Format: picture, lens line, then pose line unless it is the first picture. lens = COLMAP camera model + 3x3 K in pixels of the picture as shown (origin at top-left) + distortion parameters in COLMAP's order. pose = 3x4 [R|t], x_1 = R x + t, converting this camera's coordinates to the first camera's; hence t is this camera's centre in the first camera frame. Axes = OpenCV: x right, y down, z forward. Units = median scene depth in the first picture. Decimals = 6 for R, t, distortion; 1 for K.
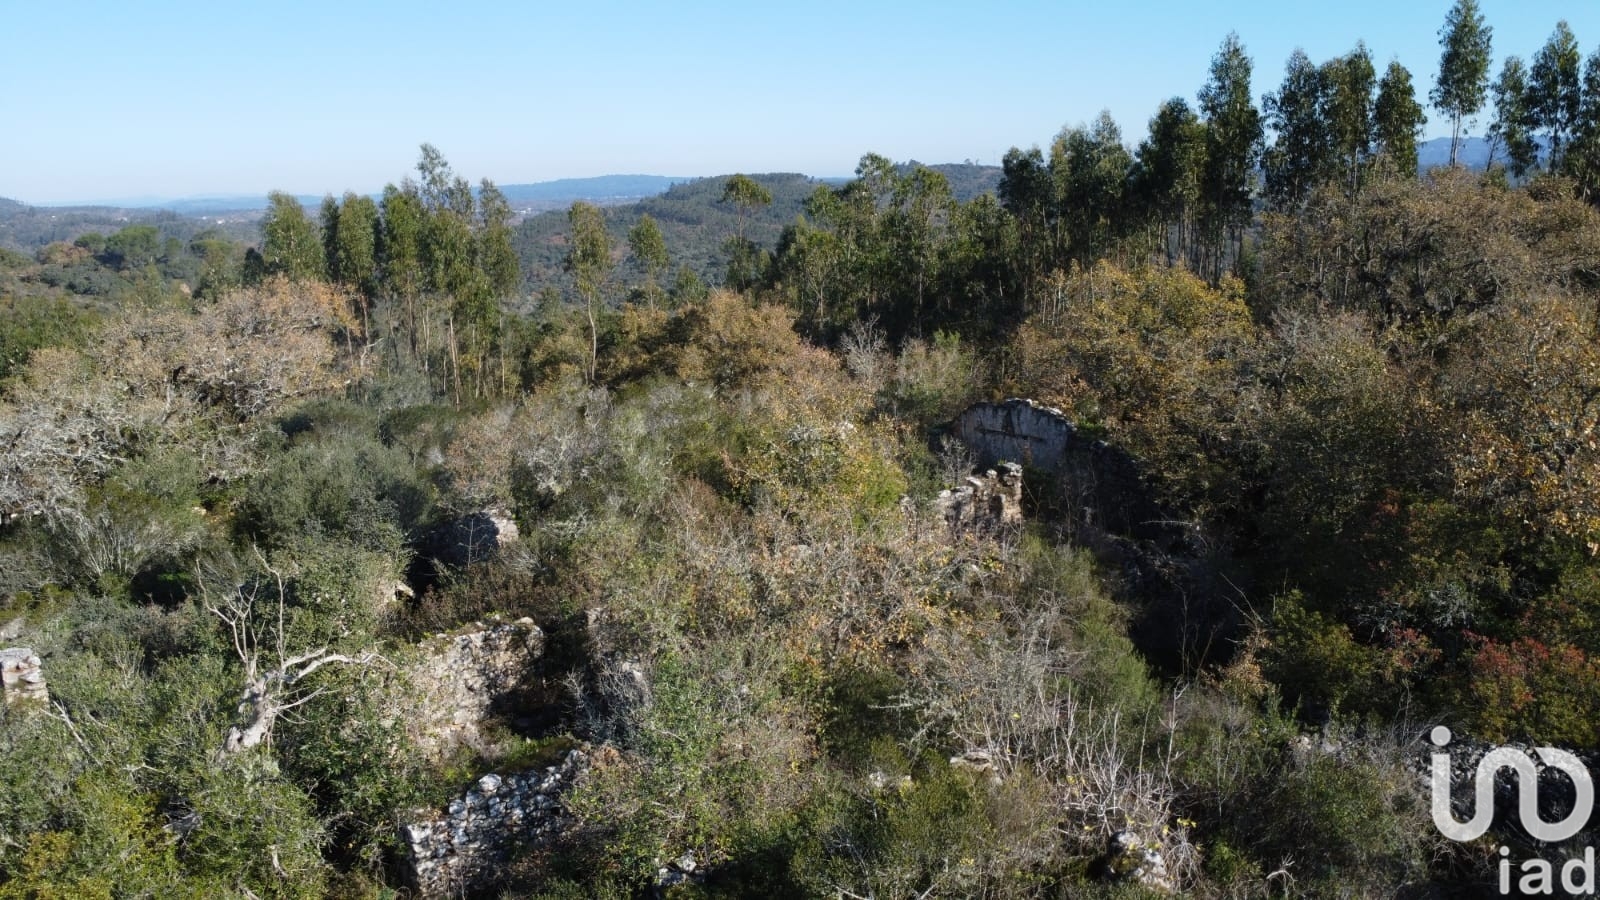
lens RADIAL K [[1155.5, 0, 802.9], [0, 1155.5, 449.6], [0, 0, 1]] dist [-0.021762, -0.014188]
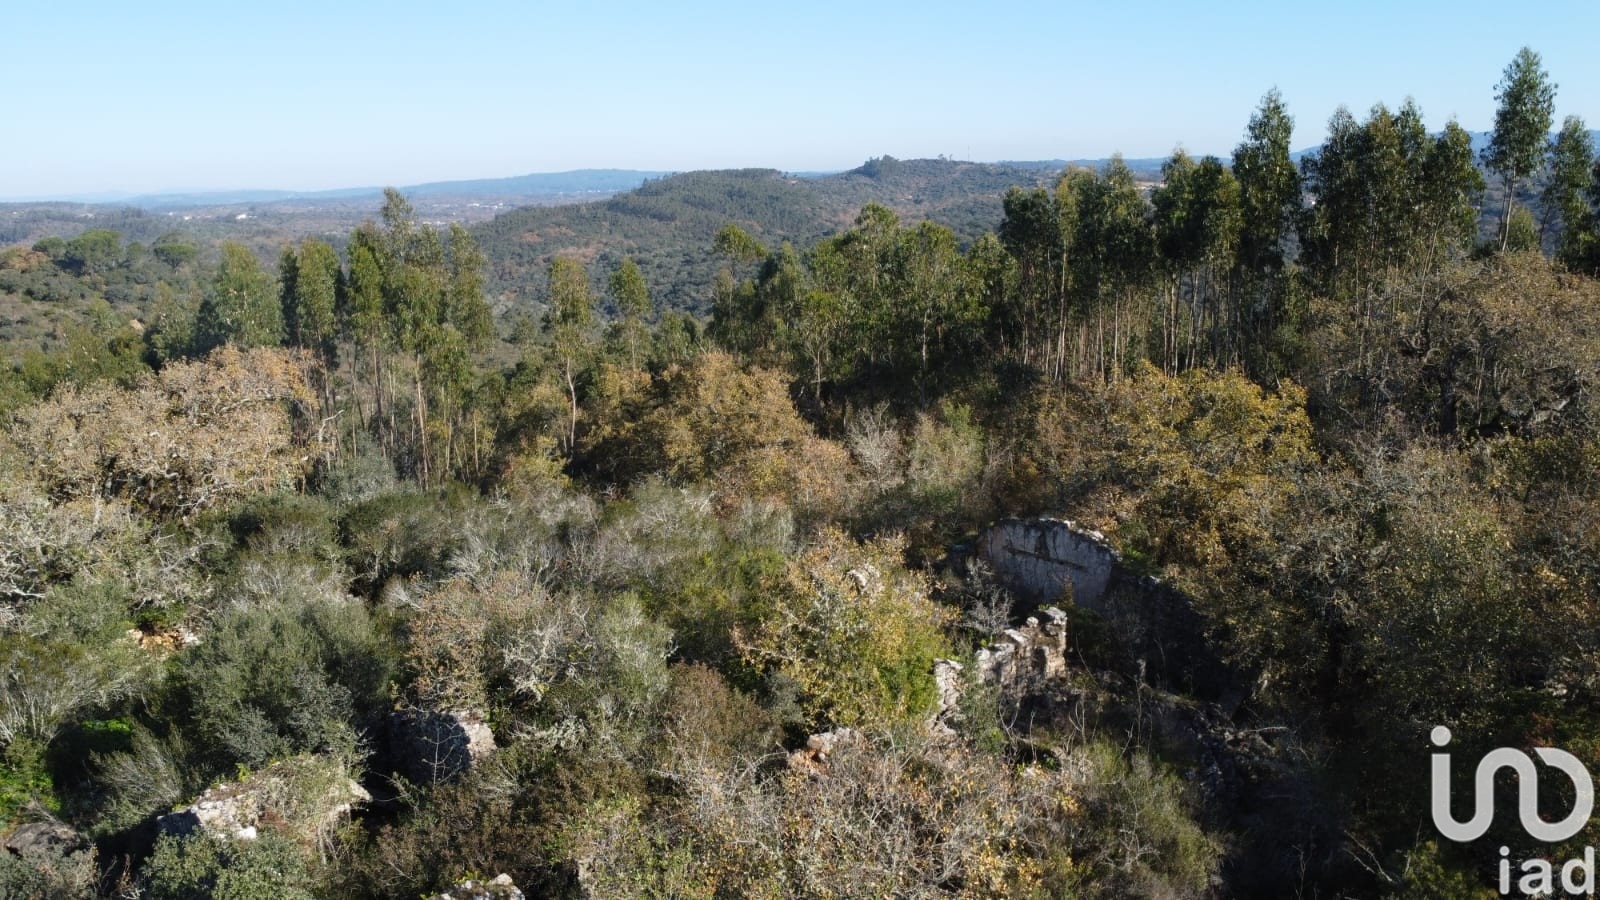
lens RADIAL K [[1154.9, 0, 800.0], [0, 1154.9, 450.0], [0, 0, 1]] dist [-0.028973, 0.001678]
pose [[0.999790, -0.005071, 0.019839, -0.030358], [0.004929, 0.999962, 0.007220, -0.116828], [-0.019875, -0.007120, 0.999777, 0.125078]]
